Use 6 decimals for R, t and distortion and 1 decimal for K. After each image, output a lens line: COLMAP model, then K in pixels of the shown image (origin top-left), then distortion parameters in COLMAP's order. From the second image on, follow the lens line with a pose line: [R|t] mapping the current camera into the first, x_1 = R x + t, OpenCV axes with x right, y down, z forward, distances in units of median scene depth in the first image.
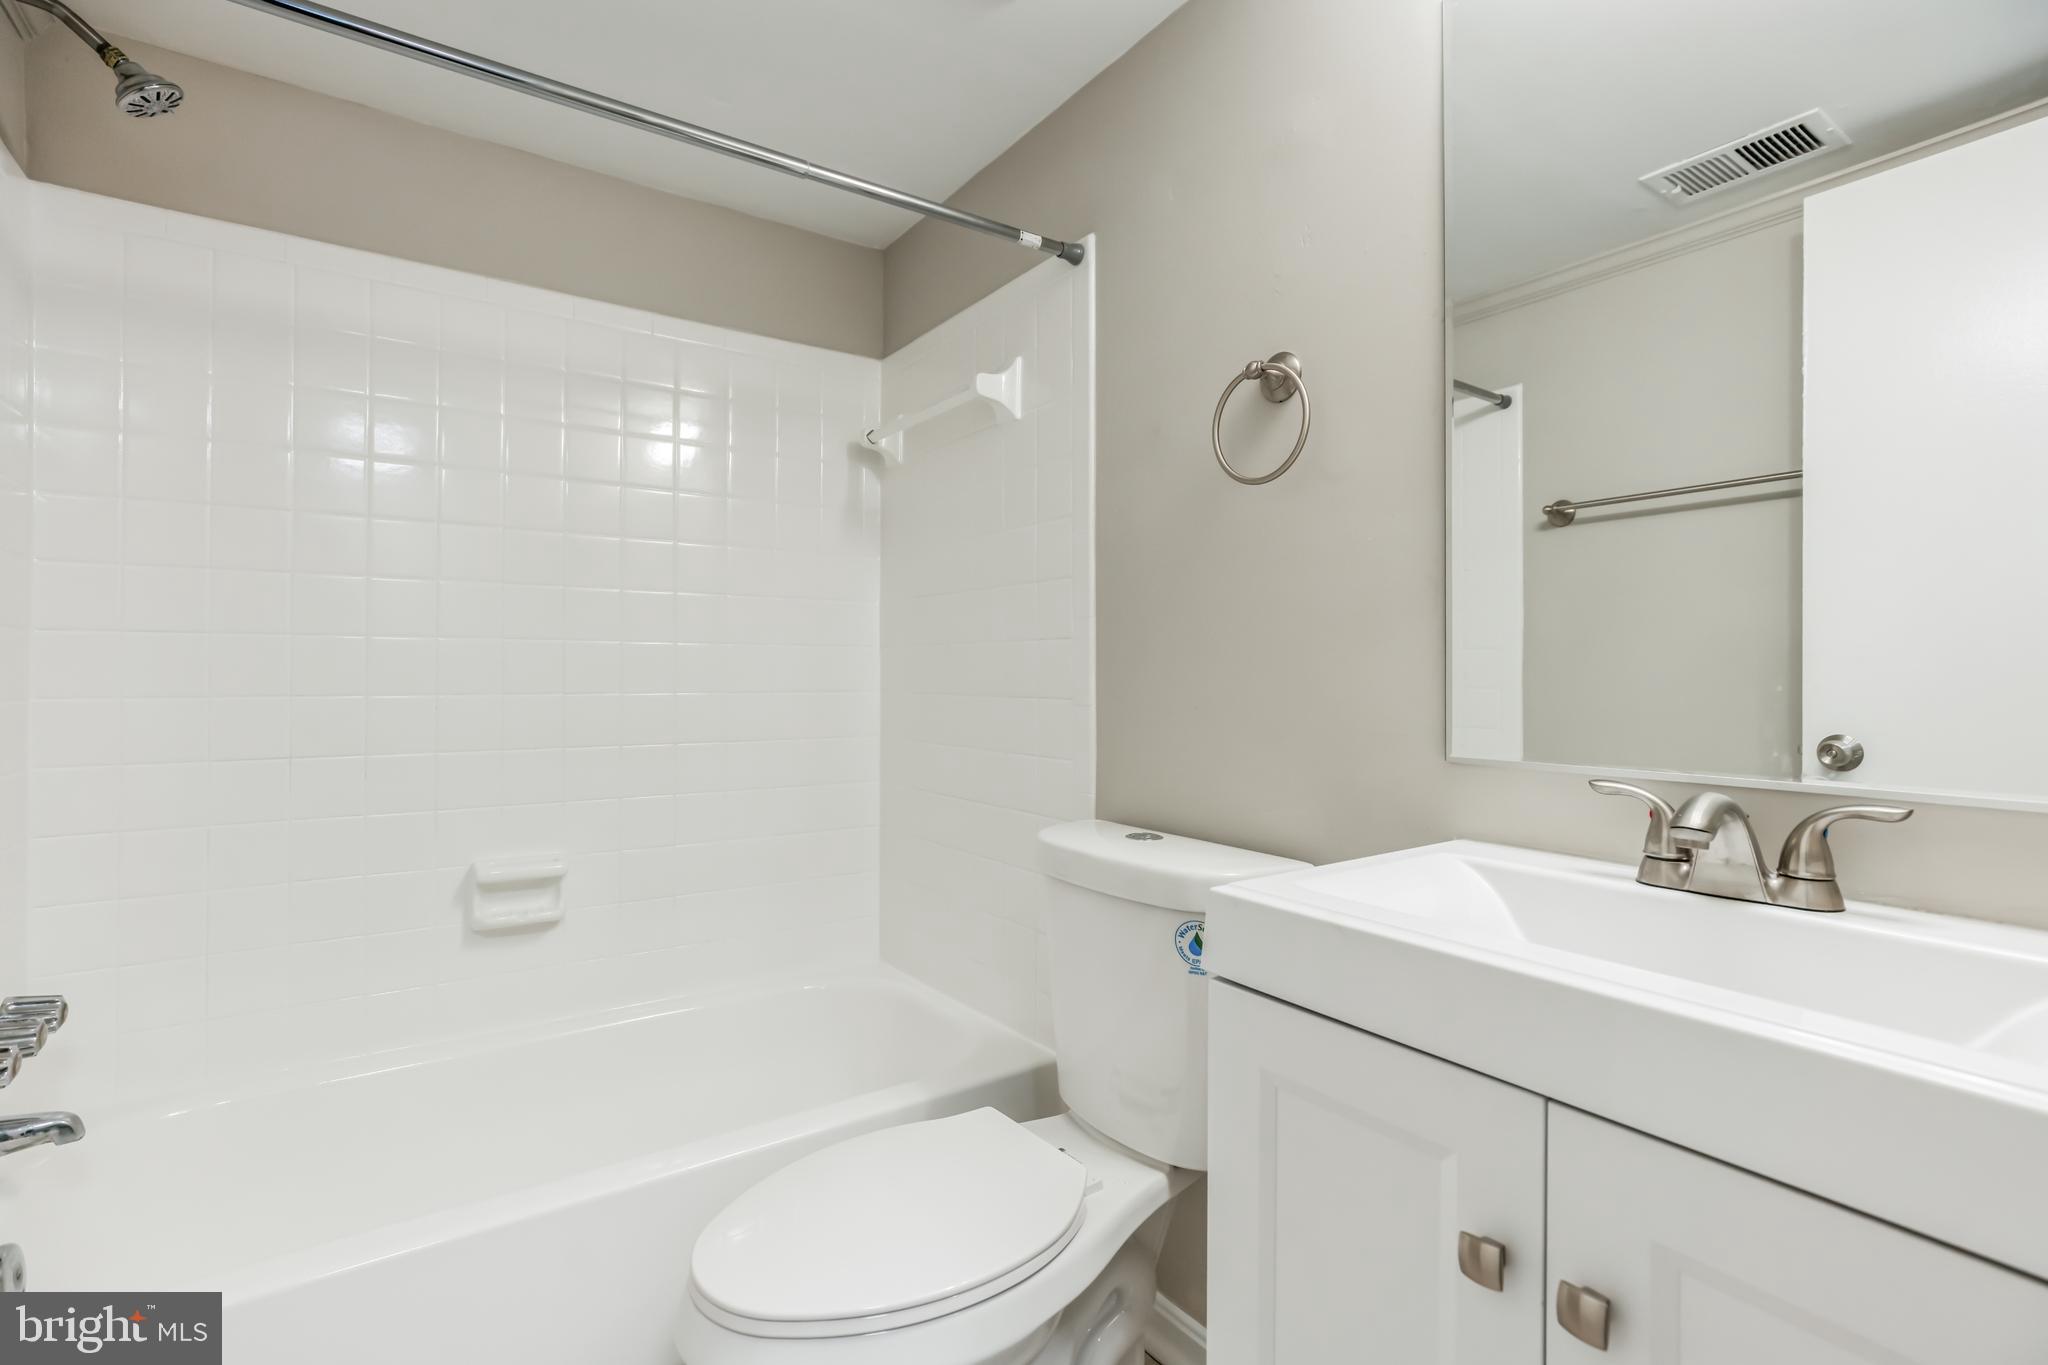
lens RADIAL K [[926.8, 0, 1020.4], [0, 926.8, 677.6], [0, 0, 1]] dist [0.000555, -0.000870]
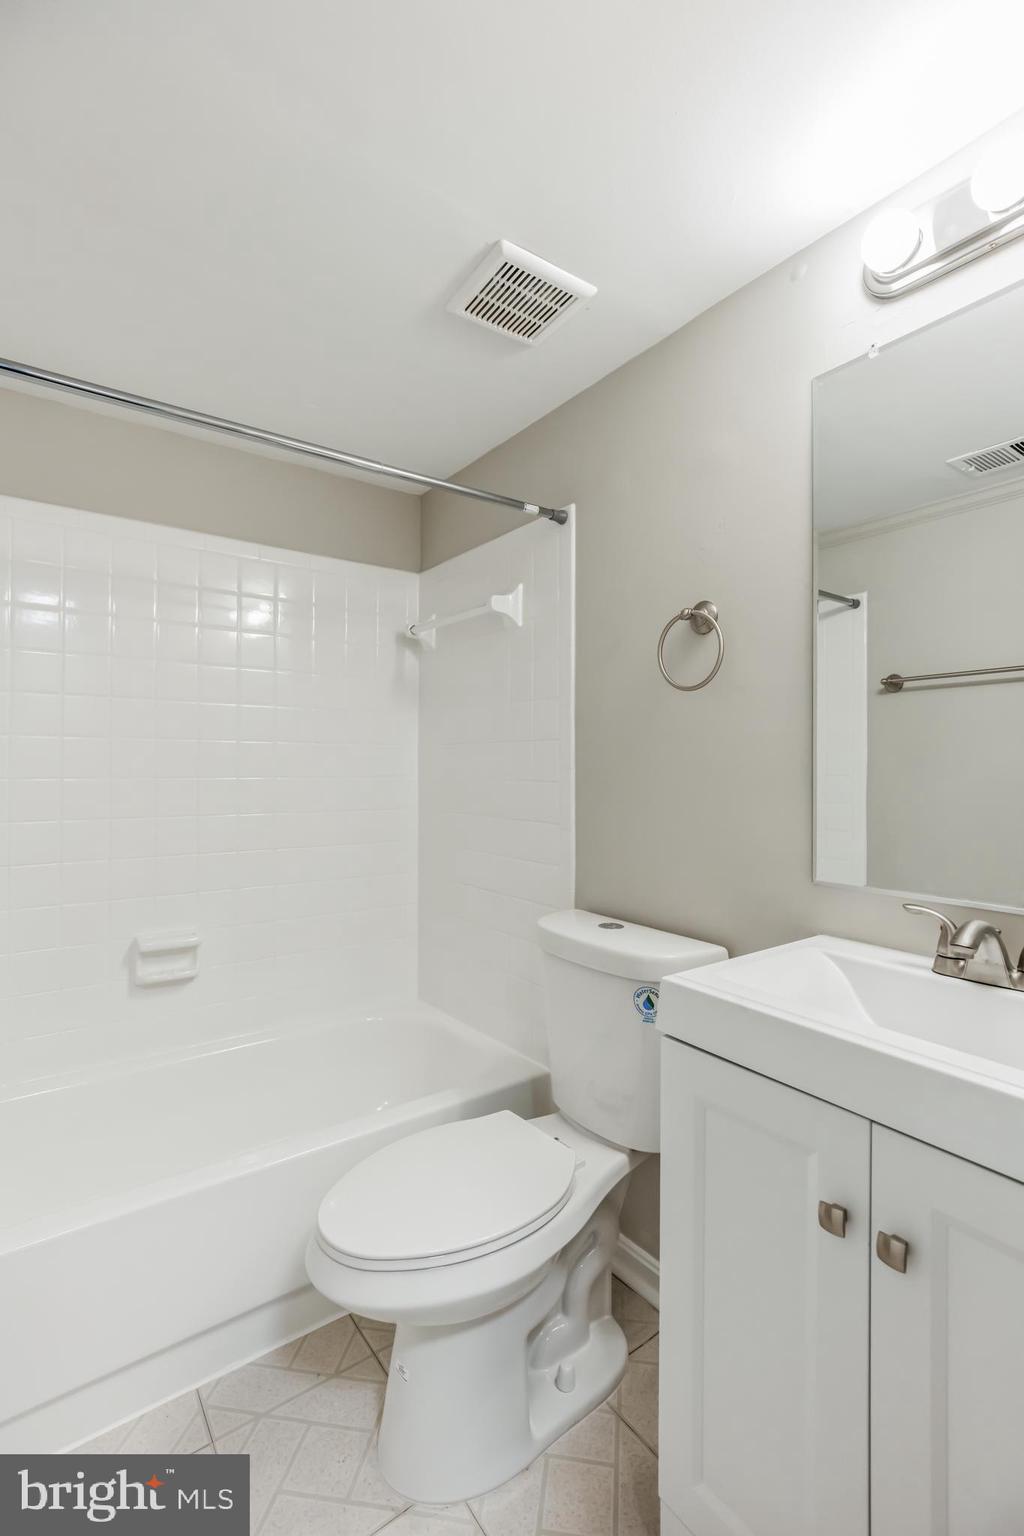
lens RADIAL K [[695.1, 0, 518.9], [0, 695.1, 768.1], [0, 0, 1]] dist [0.000555, -0.000870]
pose [[0.999596, 0.001575, 0.028386, -0.047361], [-0.001719, 0.999986, 0.005054, -0.089520], [-0.028378, -0.005101, 0.999584, -0.107390]]
